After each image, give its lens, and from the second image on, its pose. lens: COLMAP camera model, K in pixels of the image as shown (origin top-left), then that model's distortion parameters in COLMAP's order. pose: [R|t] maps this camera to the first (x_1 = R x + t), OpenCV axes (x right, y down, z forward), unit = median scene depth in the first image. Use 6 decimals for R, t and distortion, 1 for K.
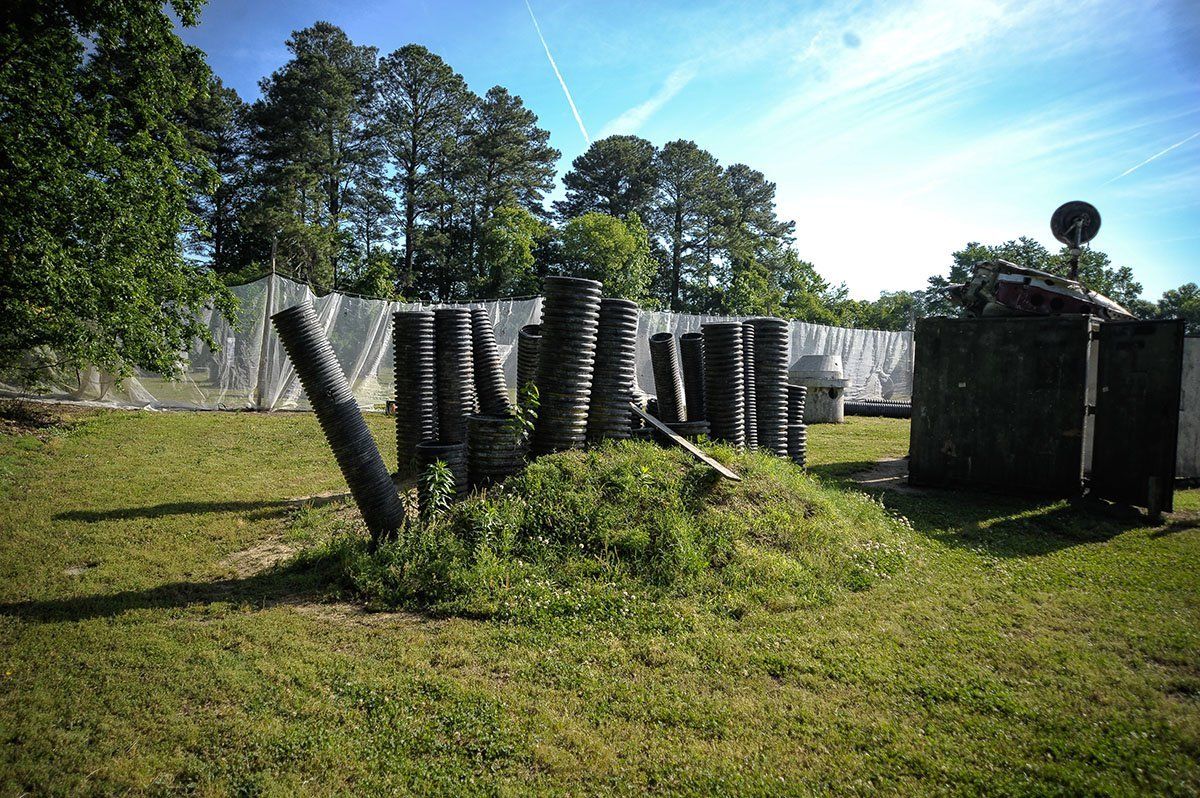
lens RADIAL K [[816.9, 0, 592.0], [0, 816.9, 414.8], [0, 0, 1]] dist [-0.132901, 0.114398]
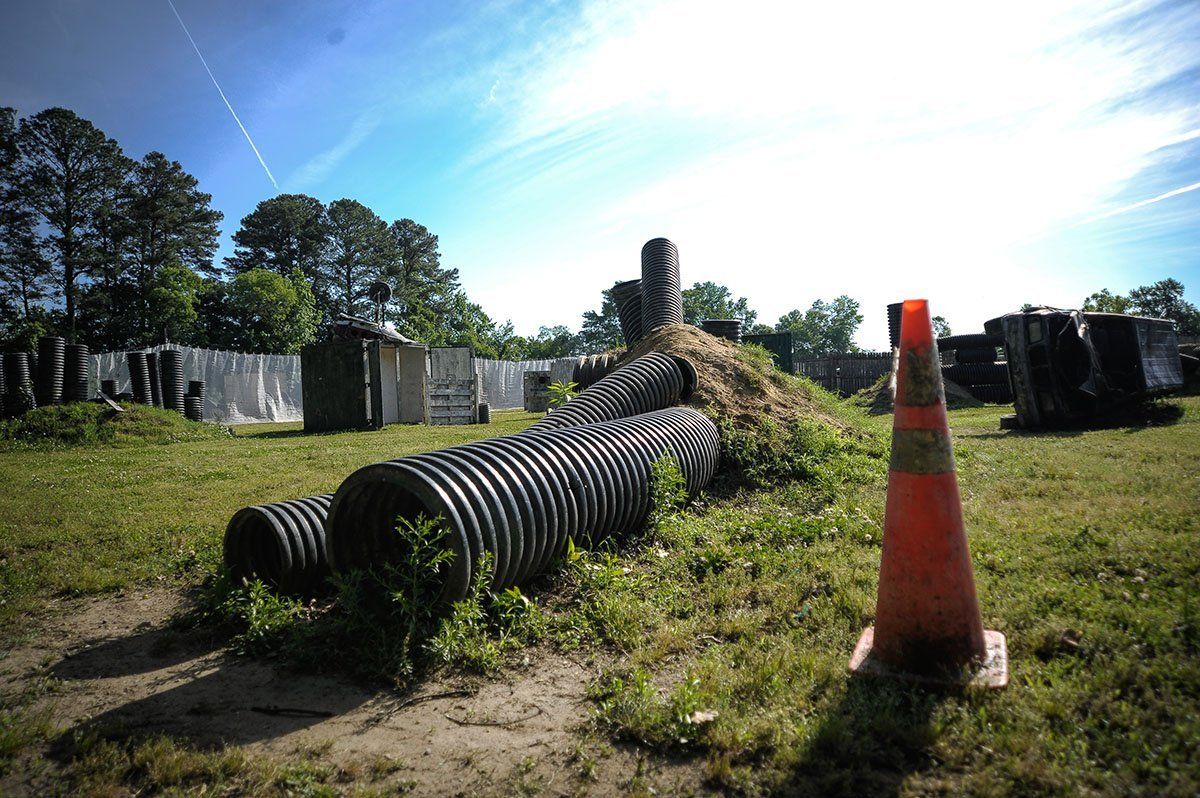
lens RADIAL K [[816.9, 0, 592.0], [0, 816.9, 414.8], [0, 0, 1]] dist [-0.132901, 0.114398]
pose [[0.942050, -0.073187, 0.327393, 0.056284], [0.089935, 0.995286, -0.036291, 0.023352], [-0.323194, 0.063632, 0.944191, -0.137169]]
